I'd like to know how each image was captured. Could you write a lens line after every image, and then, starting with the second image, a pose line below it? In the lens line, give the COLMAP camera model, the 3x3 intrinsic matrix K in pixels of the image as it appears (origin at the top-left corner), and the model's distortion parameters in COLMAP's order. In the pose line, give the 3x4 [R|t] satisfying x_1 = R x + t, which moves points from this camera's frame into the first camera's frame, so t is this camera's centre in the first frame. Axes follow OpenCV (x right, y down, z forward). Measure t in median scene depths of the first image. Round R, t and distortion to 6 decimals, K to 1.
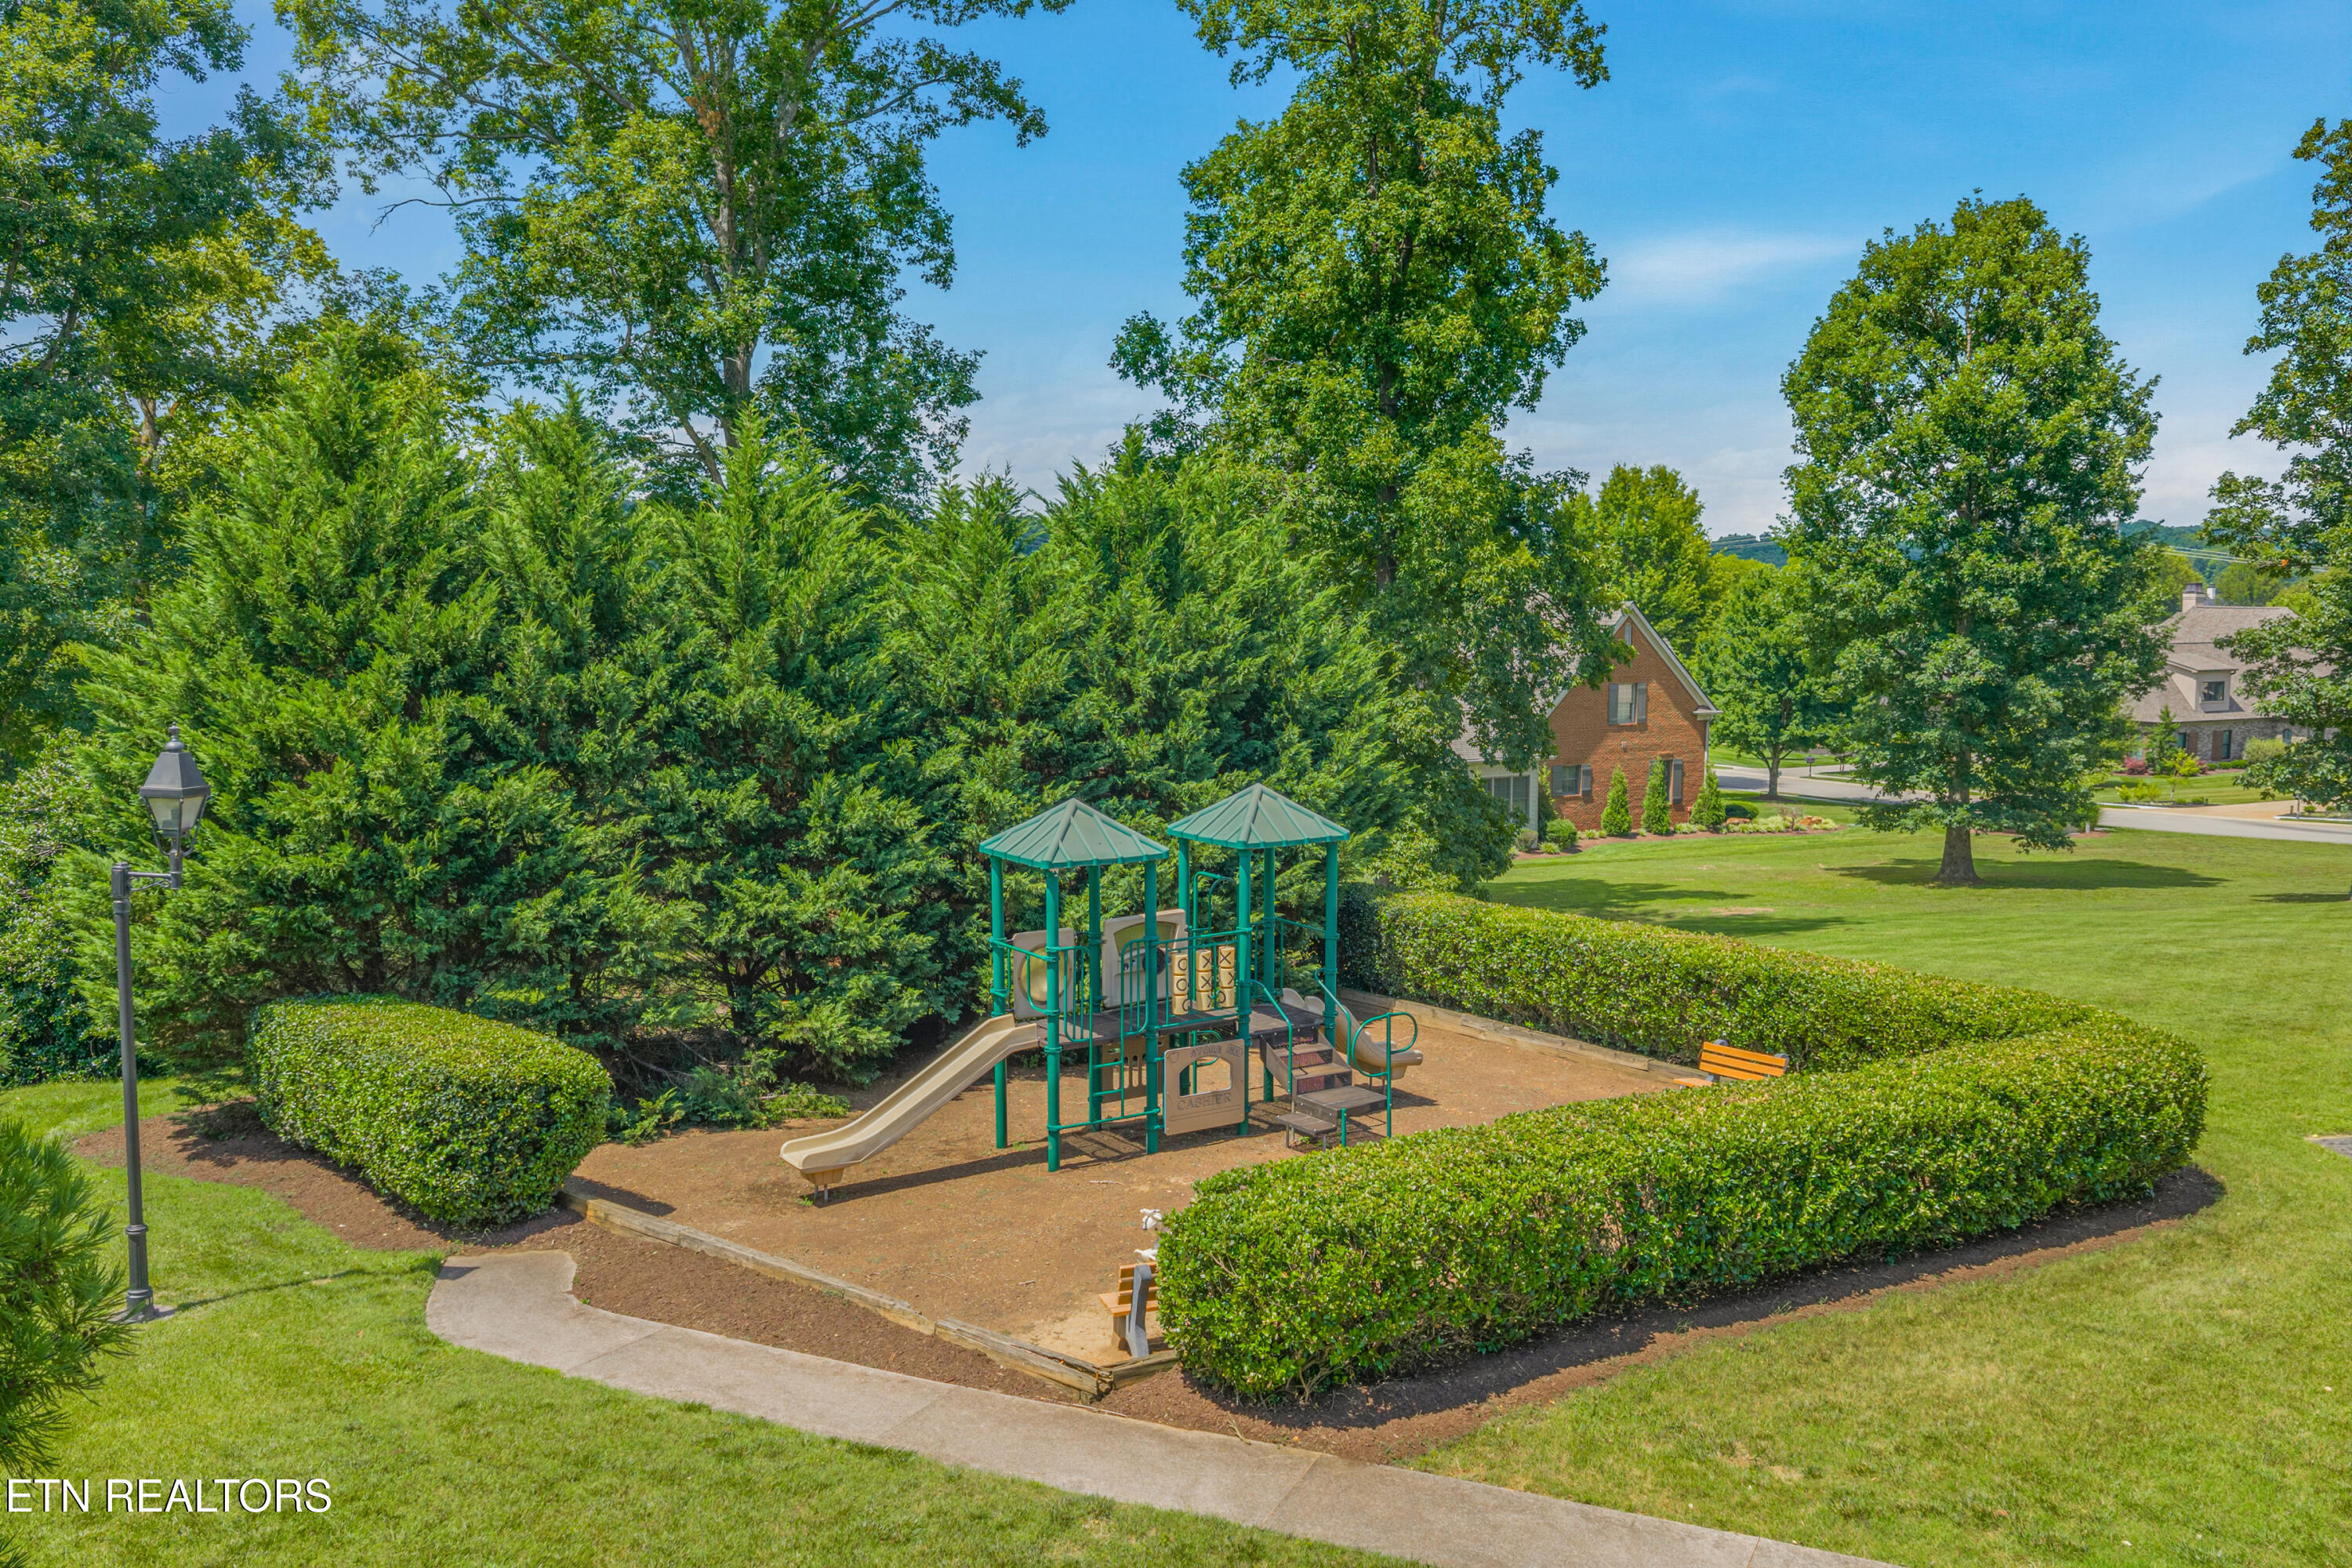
lens RADIAL K [[1921.1, 0, 1189.8], [0, 1921.1, 799.6], [0, 0, 1]] dist [0.005517, -0.023187]
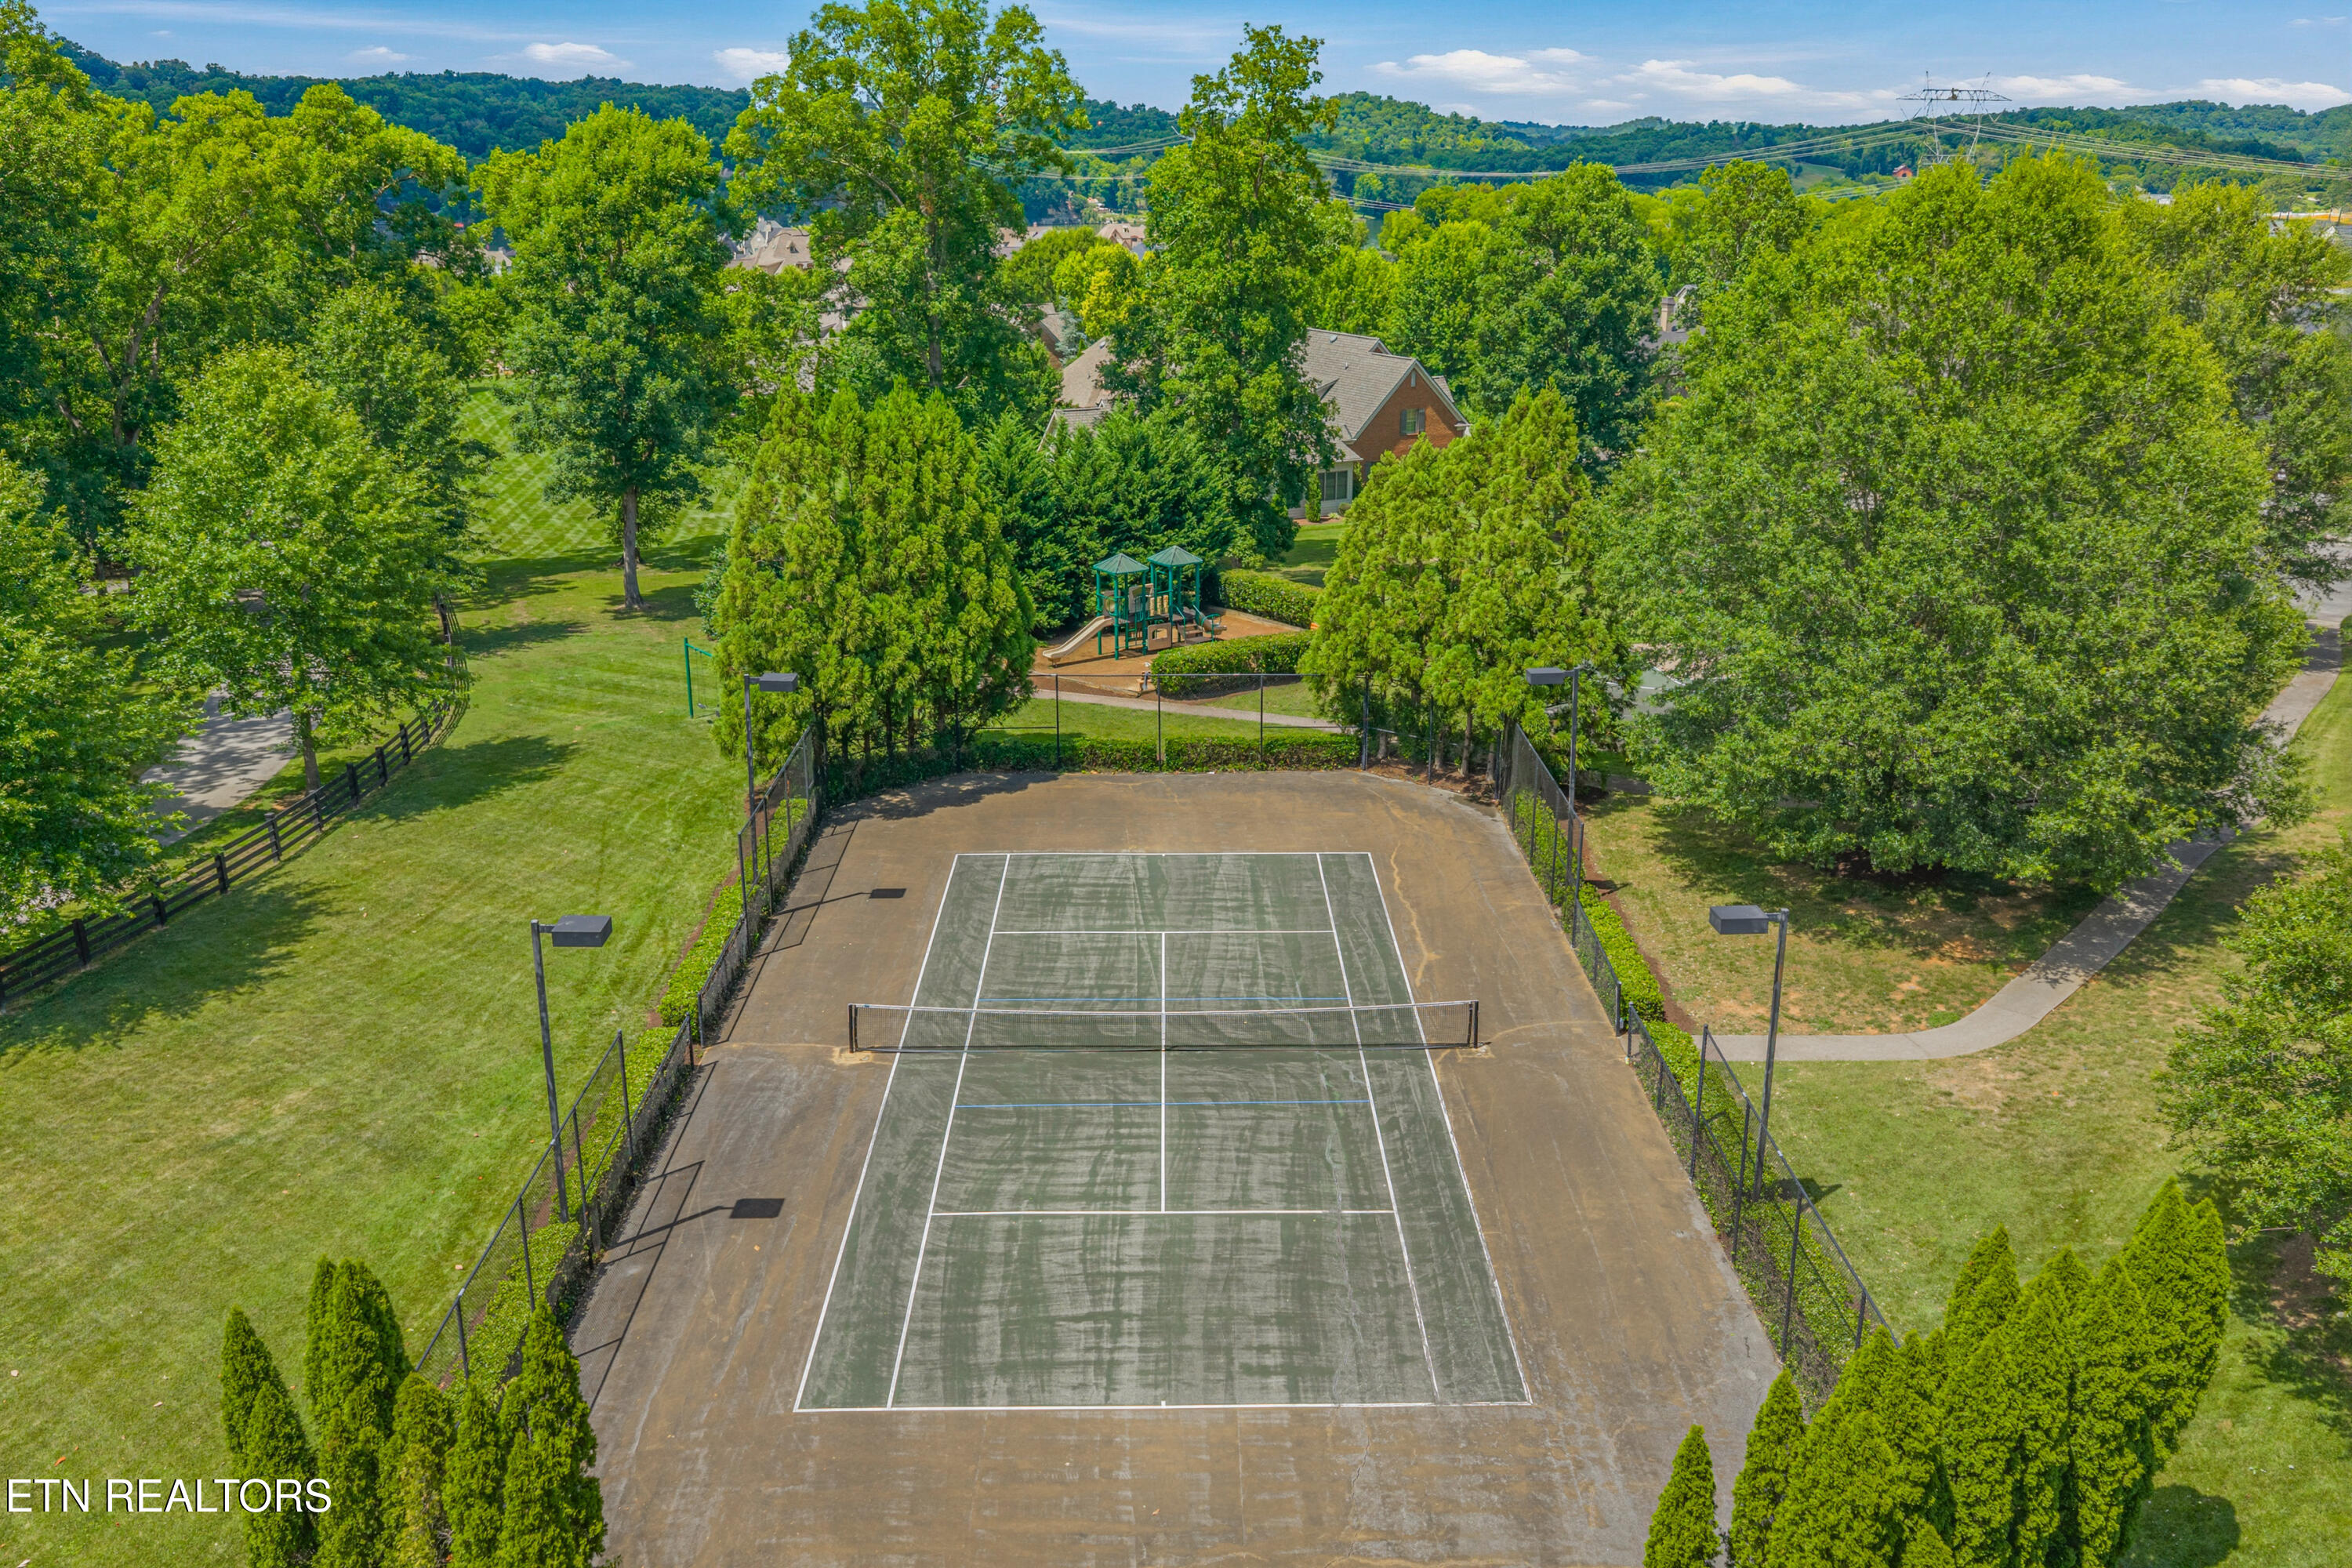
lens RADIAL K [[1921.1, 0, 1172.7], [0, 1921.1, 790.9], [0, 0, 1]] dist [0.005517, -0.023187]
pose [[0.999804, -0.008470, 0.017918, -0.026189], [0.004622, 0.978797, 0.204779, -0.224336], [-0.019273, -0.204656, 0.978644, -1.914774]]
